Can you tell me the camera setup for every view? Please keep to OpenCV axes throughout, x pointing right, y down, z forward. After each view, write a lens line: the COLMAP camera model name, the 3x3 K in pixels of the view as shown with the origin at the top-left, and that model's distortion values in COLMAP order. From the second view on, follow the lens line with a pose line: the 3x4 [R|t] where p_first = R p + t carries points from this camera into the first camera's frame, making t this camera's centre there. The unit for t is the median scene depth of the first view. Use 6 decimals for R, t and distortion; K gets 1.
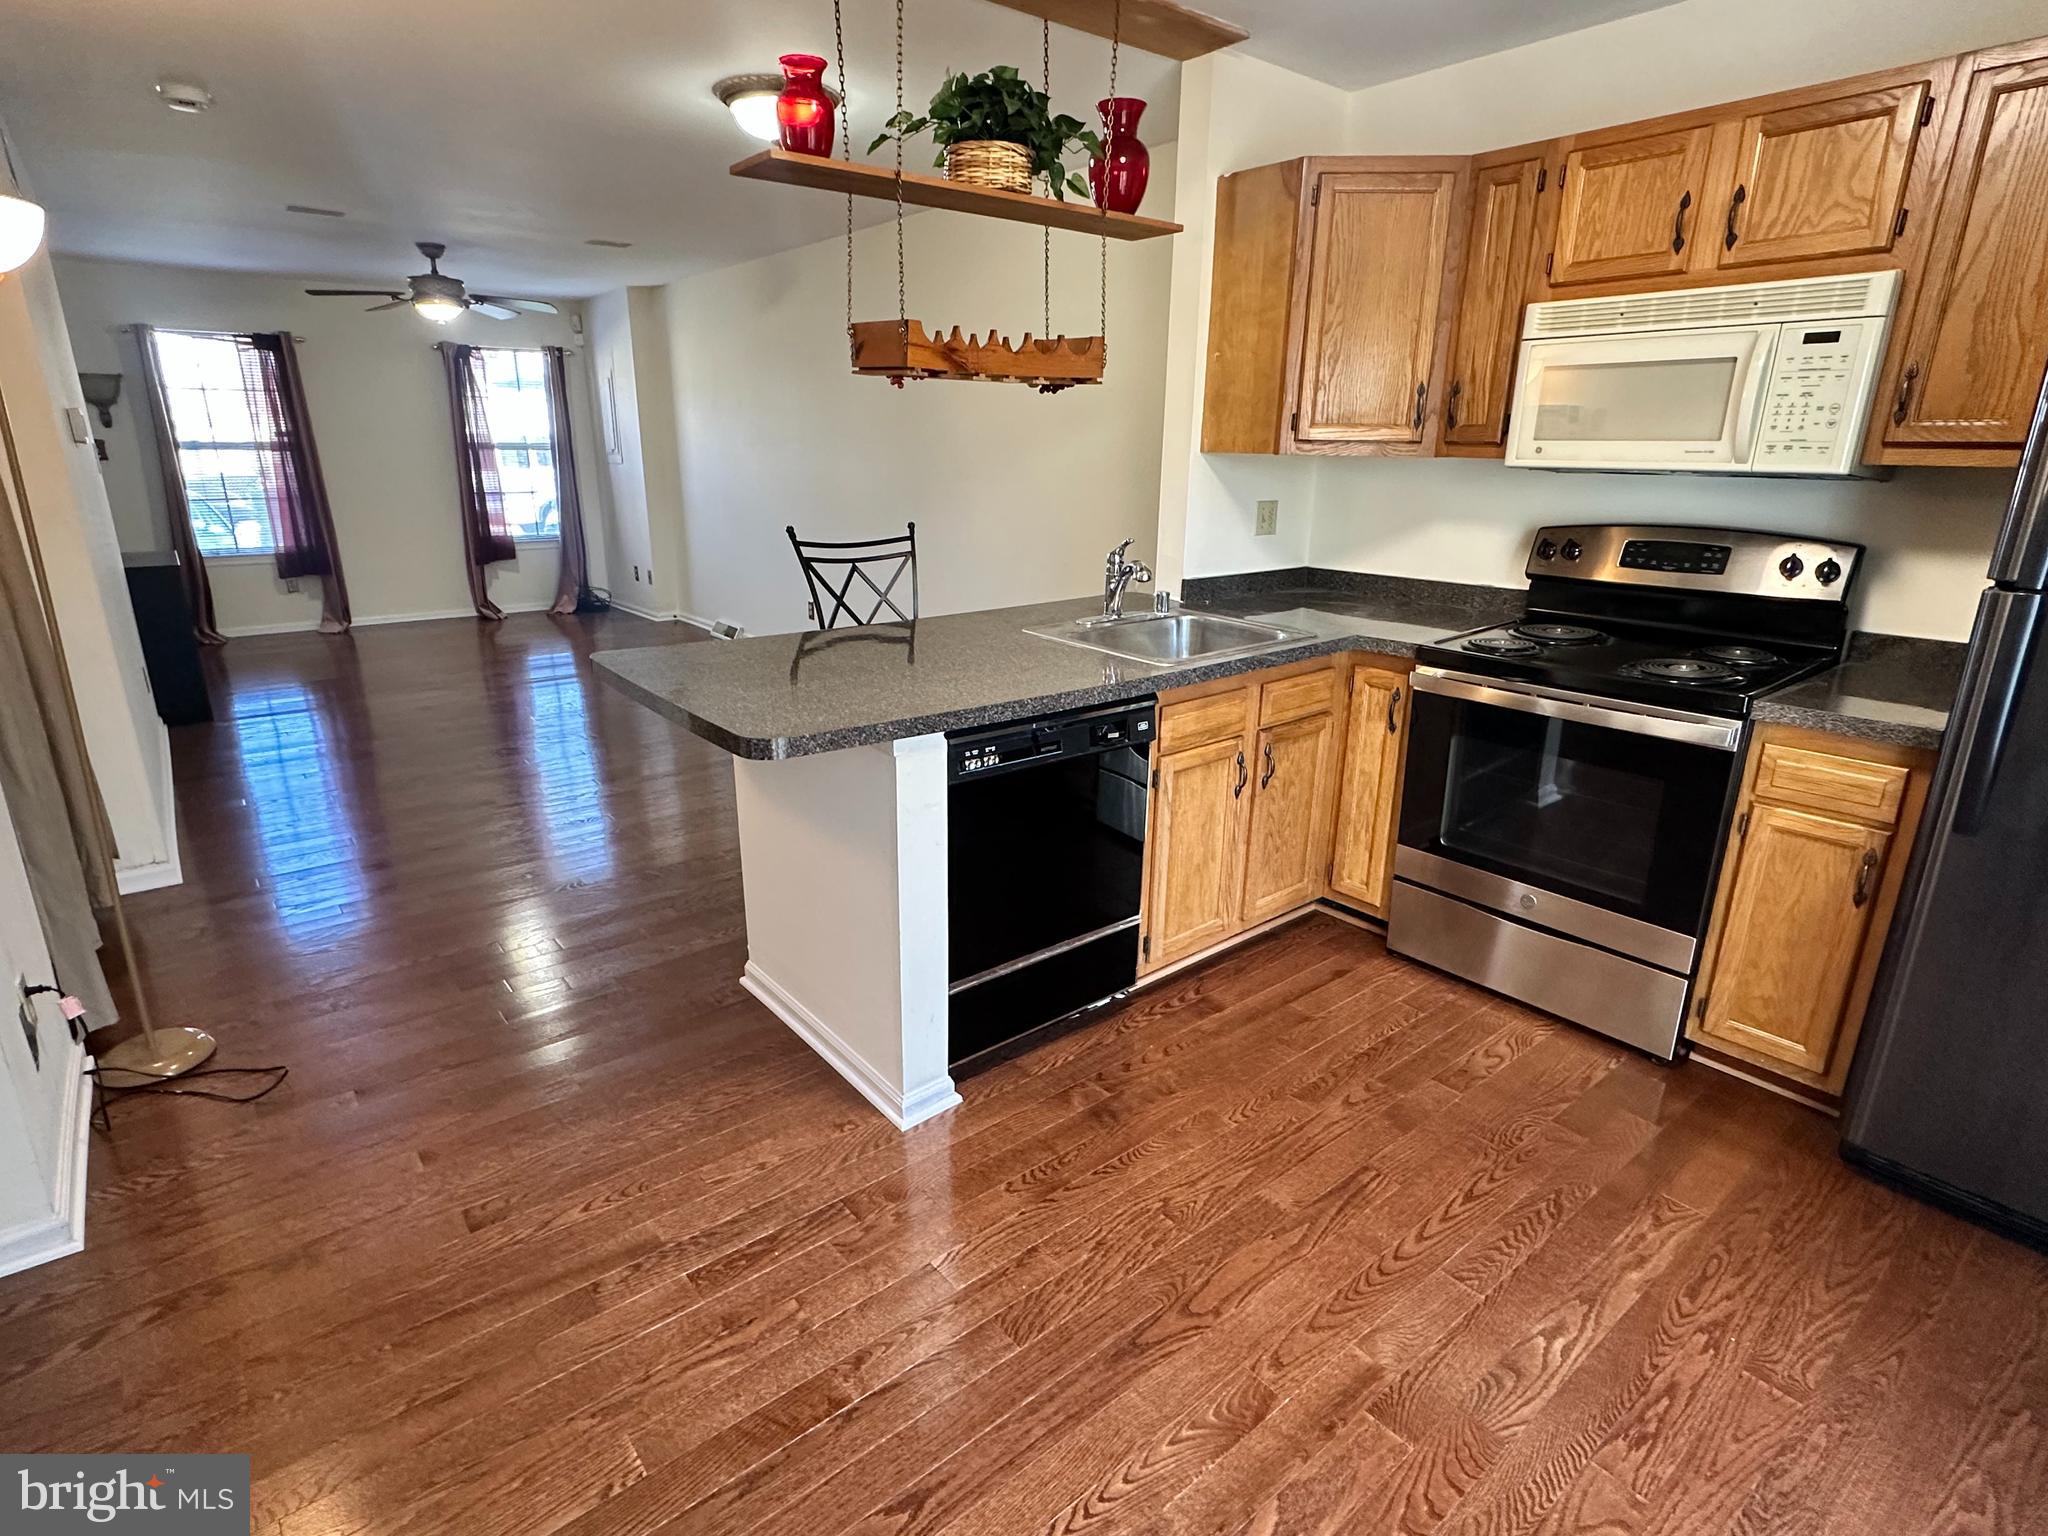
lens RADIAL K [[1051.9, 0, 1019.6], [0, 1051.9, 770.2], [0, 0, 1]] dist [0.000825, 0.000248]
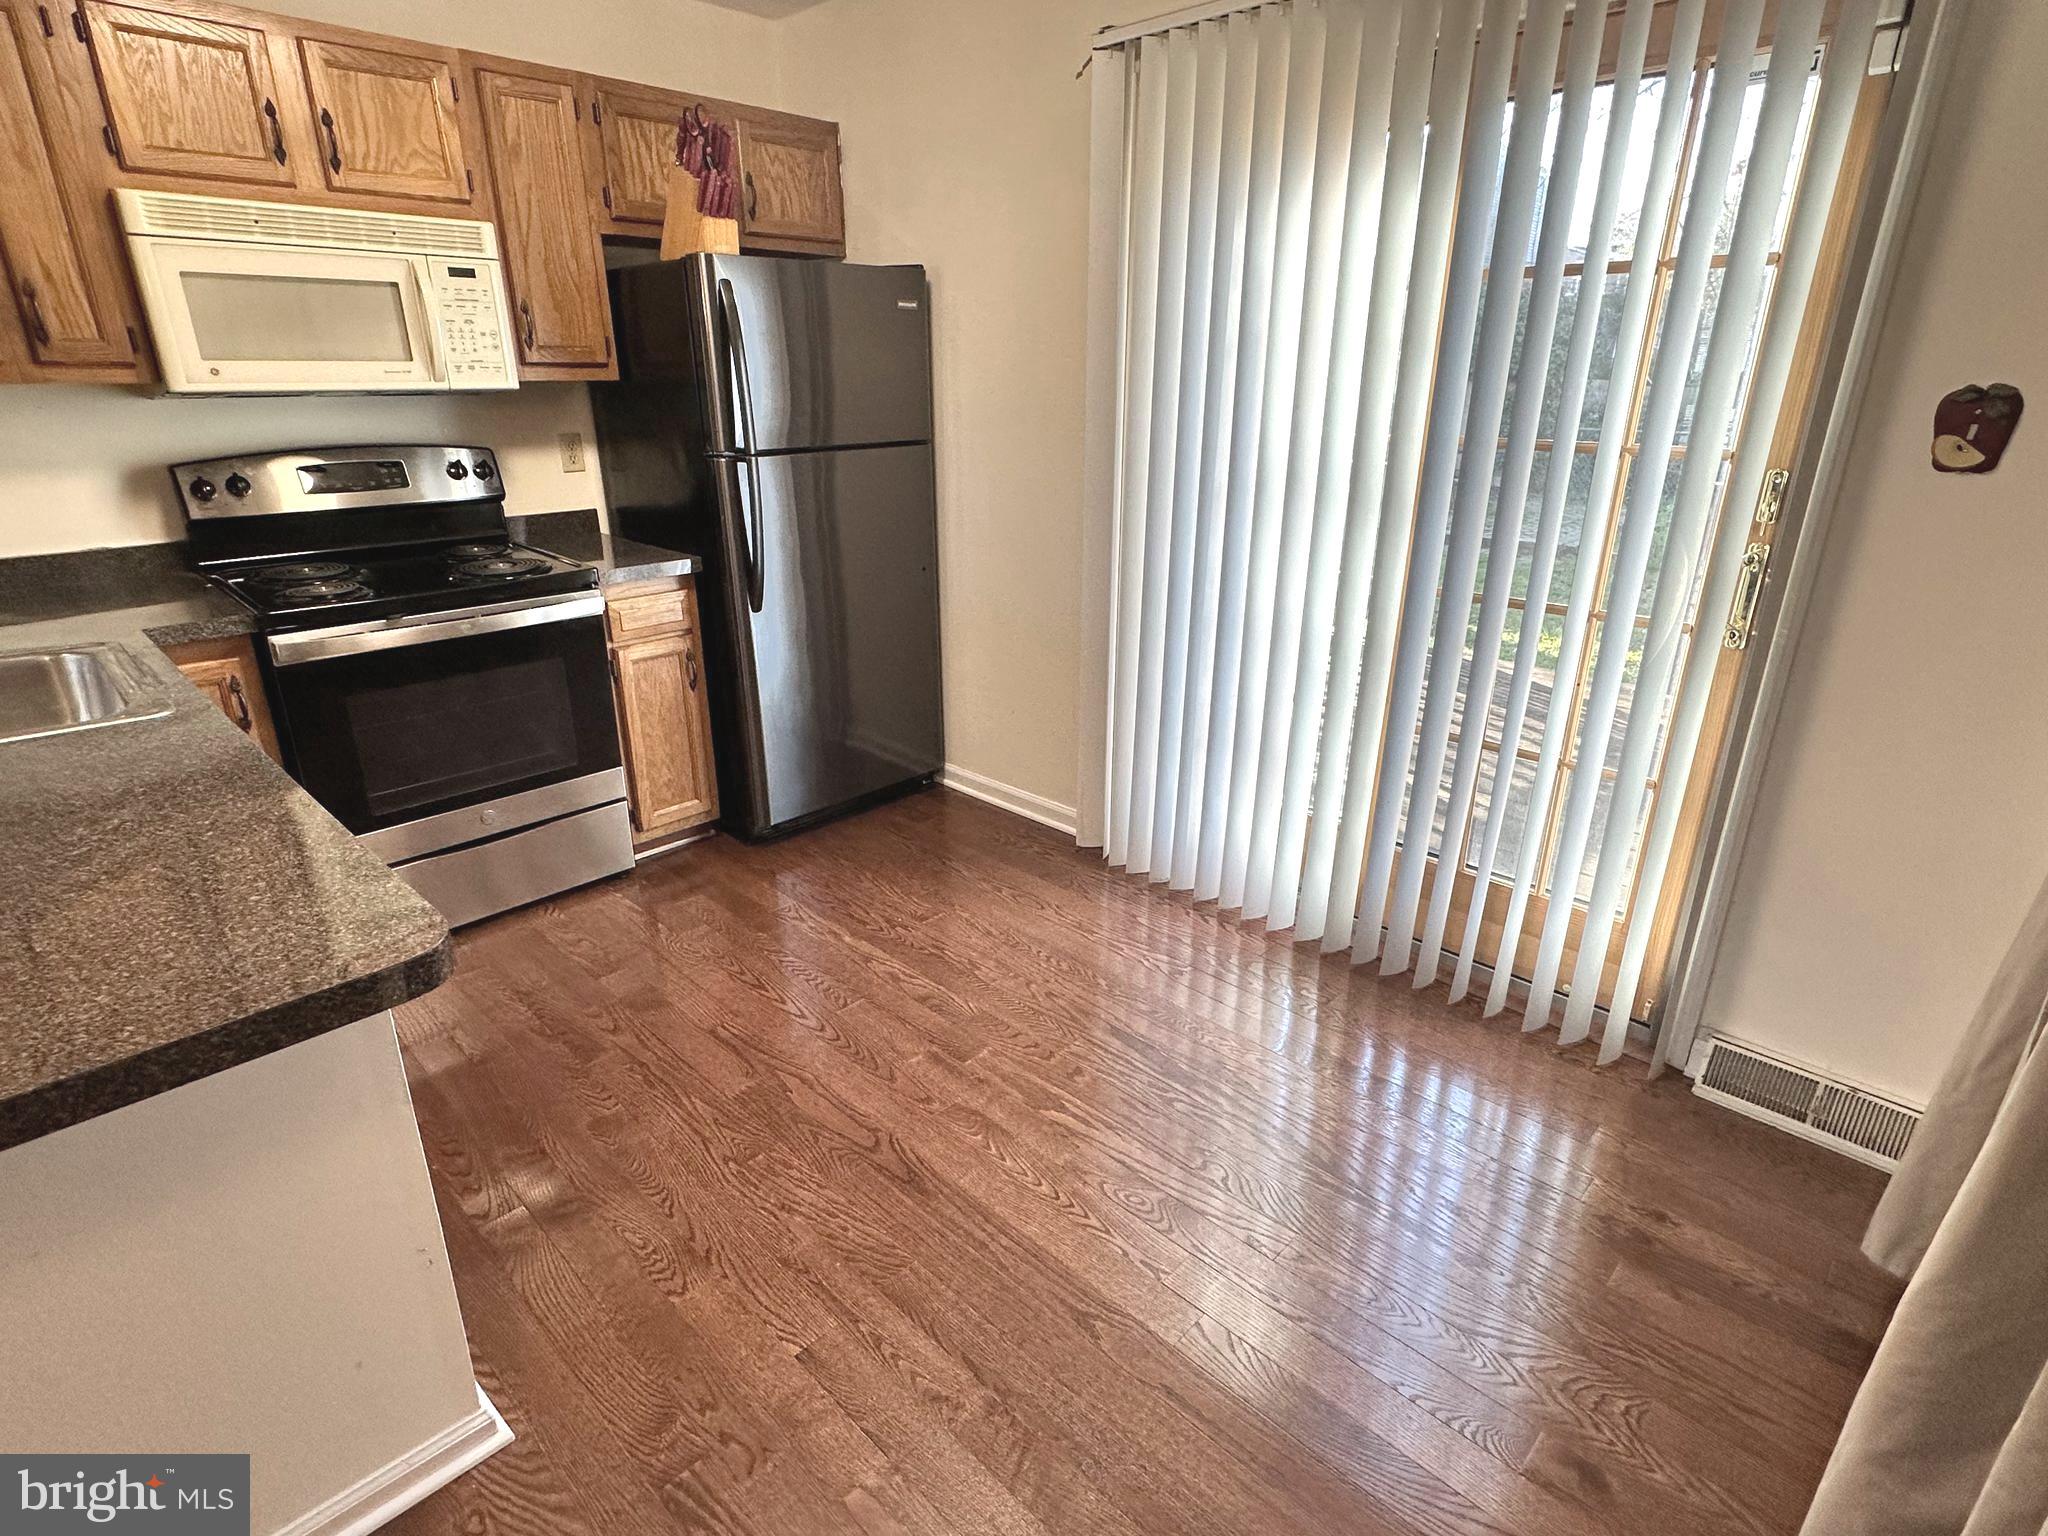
lens RADIAL K [[1051.9, 0, 1019.6], [0, 1051.9, 770.2], [0, 0, 1]] dist [0.000825, 0.000248]
pose [[-0.111032, -0.361573, 0.925709, -0.539301], [0.293265, 0.878069, 0.378141, -0.161244], [-0.949562, 0.313464, 0.008543, 0.502212]]
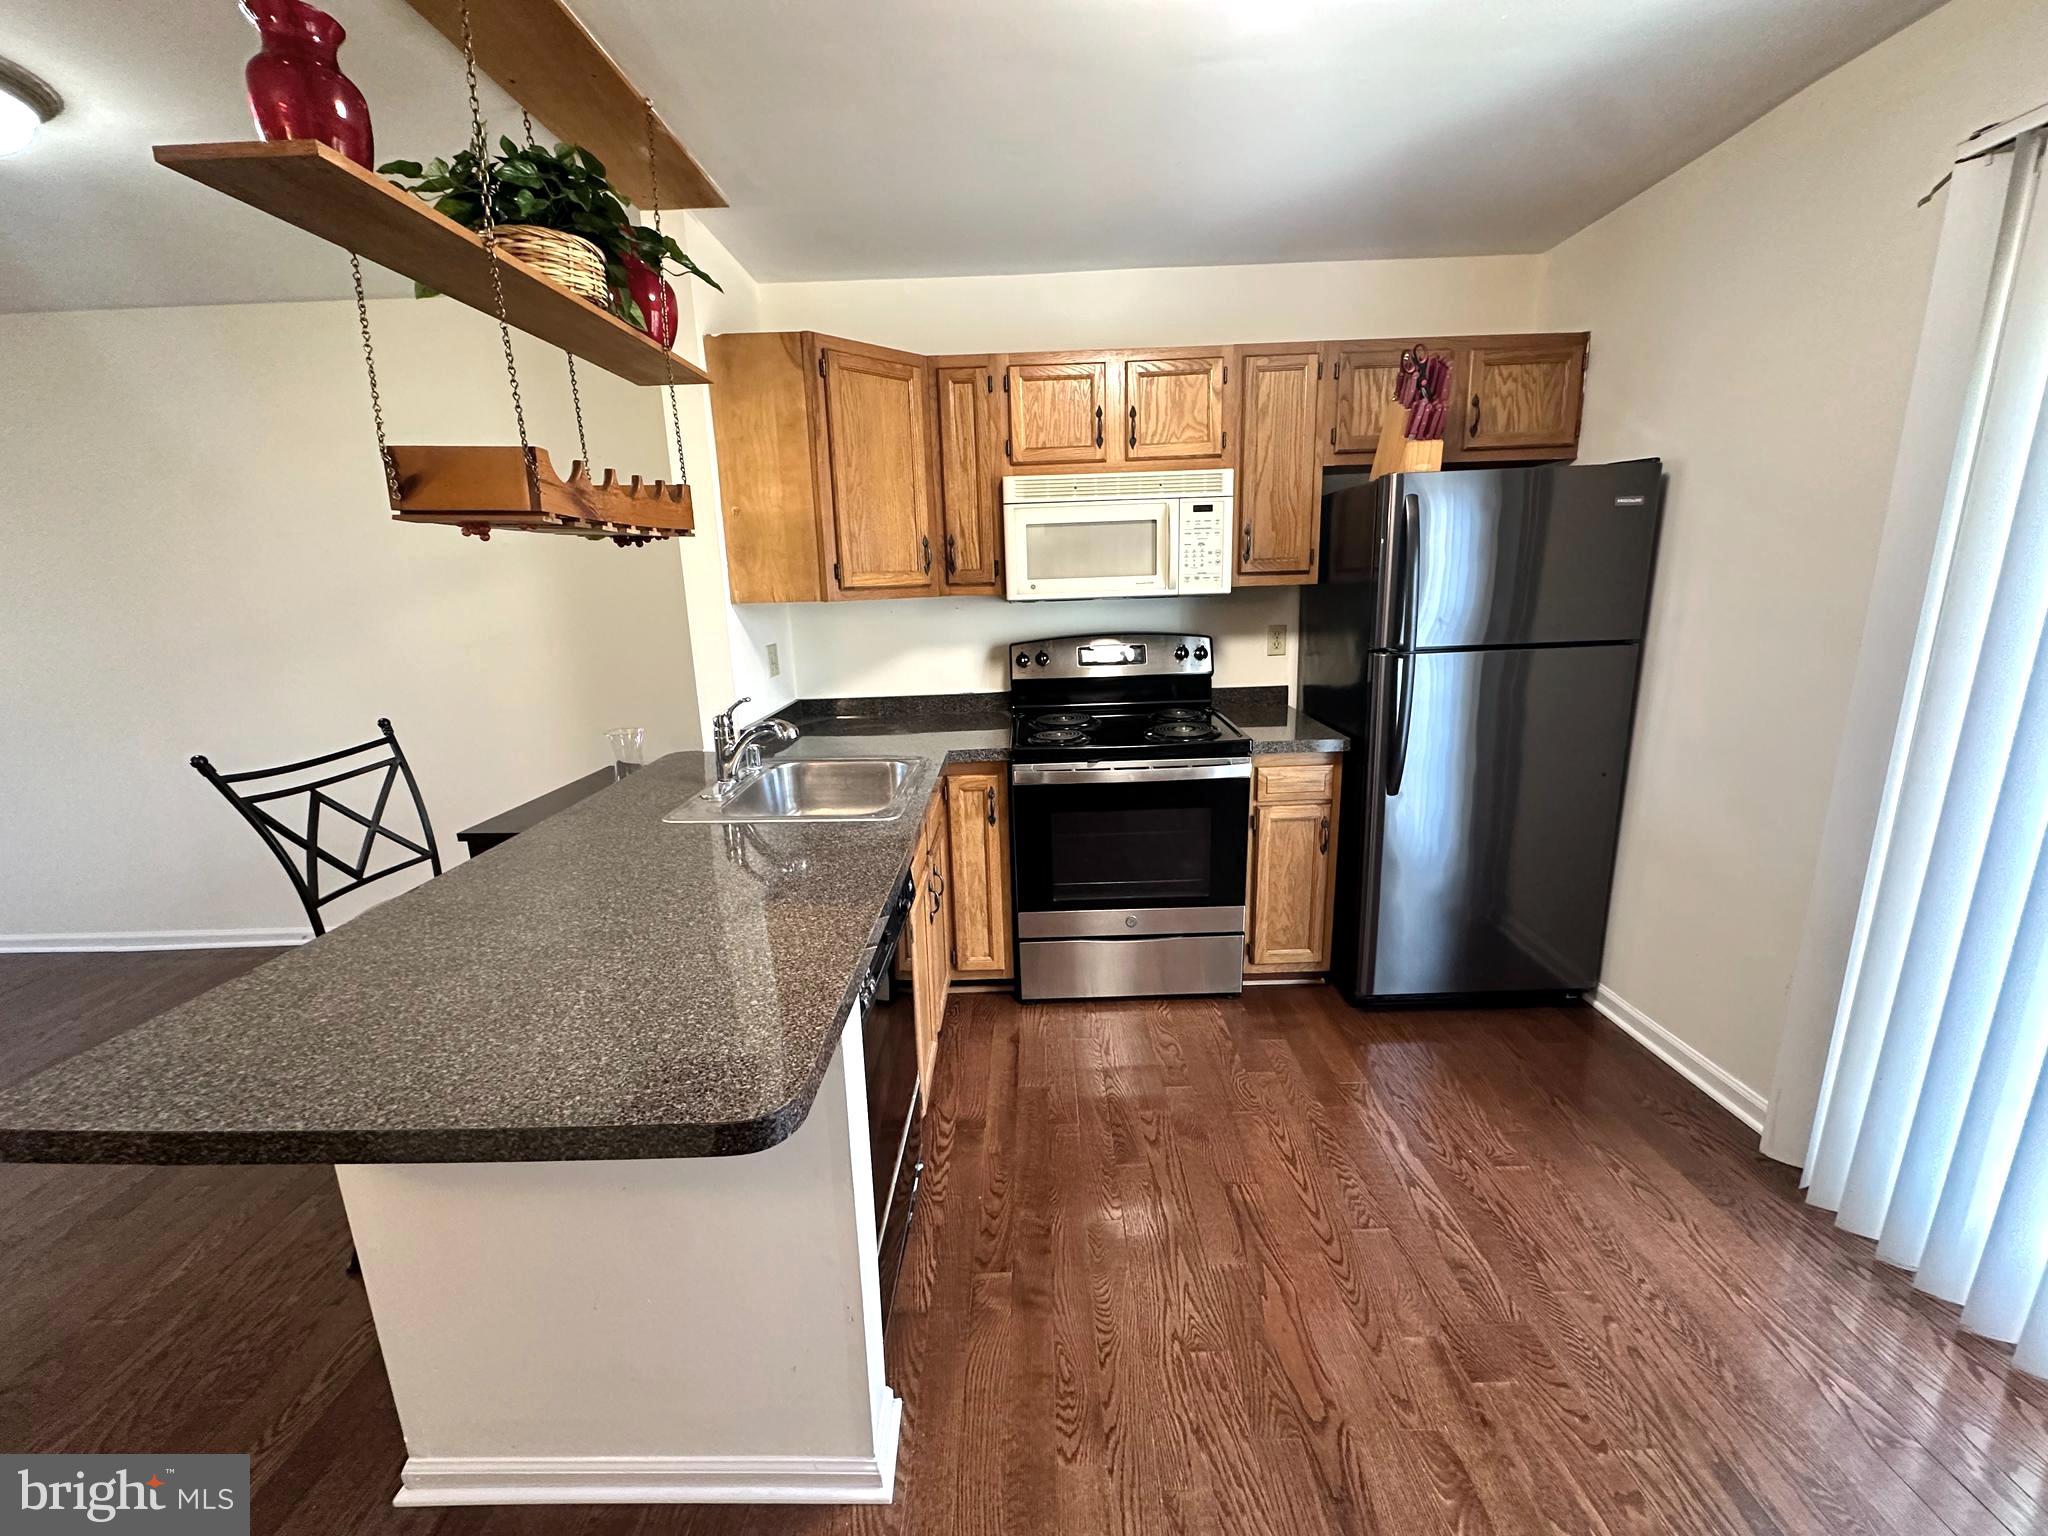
lens RADIAL K [[817.4, 0, 1022.8], [0, 817.4, 764.9], [0, 0, 1]] dist [-0.003154, -0.000090]
pose [[0.635131, -0.204584, 0.744818, -0.336233], [0.265785, 0.963285, 0.037948, -0.144147], [-0.725236, 0.173859, 0.666188, 0.403241]]
